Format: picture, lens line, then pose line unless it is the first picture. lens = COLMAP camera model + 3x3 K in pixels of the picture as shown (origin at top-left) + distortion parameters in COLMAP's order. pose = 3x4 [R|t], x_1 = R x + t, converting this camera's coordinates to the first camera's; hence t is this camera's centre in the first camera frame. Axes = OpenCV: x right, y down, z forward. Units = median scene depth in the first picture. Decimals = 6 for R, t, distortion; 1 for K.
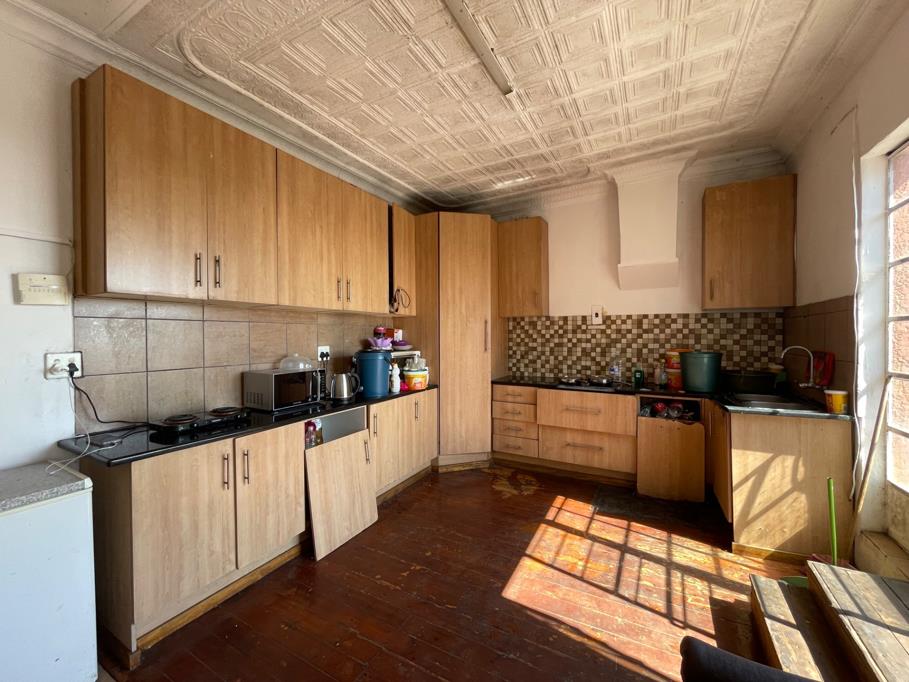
lens RADIAL K [[366.5, 0, 454.4], [0, 366.5, 335.9], [0, 0, 1]] dist [-0.000459, -0.000114]
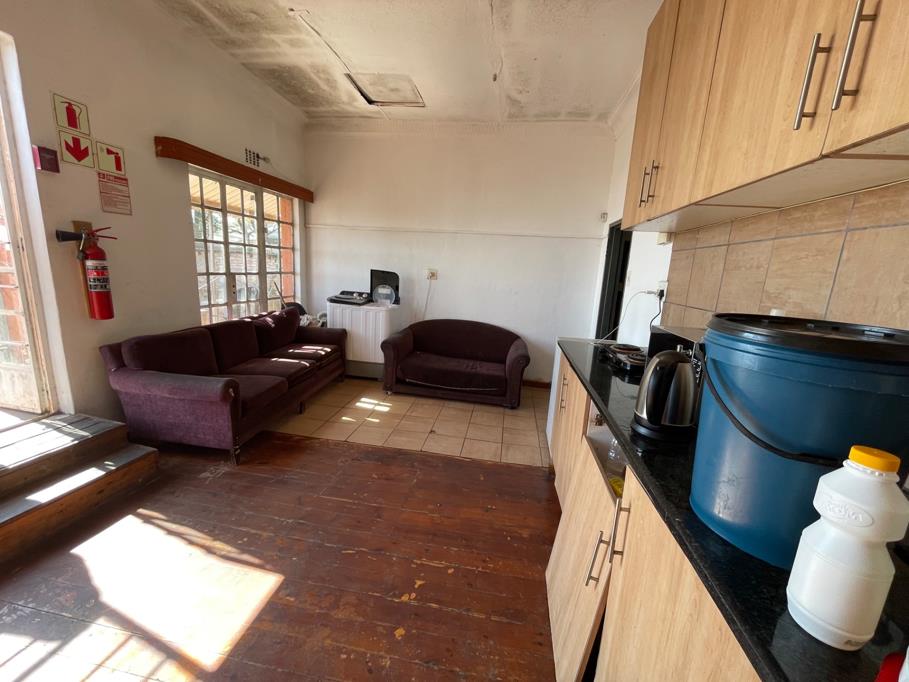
lens RADIAL K [[366.5, 0, 453.4], [0, 366.5, 340.4], [0, 0, 1]] dist [-0.000459, -0.000114]
pose [[-0.938994, 0.020537, -0.343320, 0.043818], [-0.054099, 0.976970, 0.206405, 0.022432], [0.339652, 0.212386, -0.916258, 1.661118]]
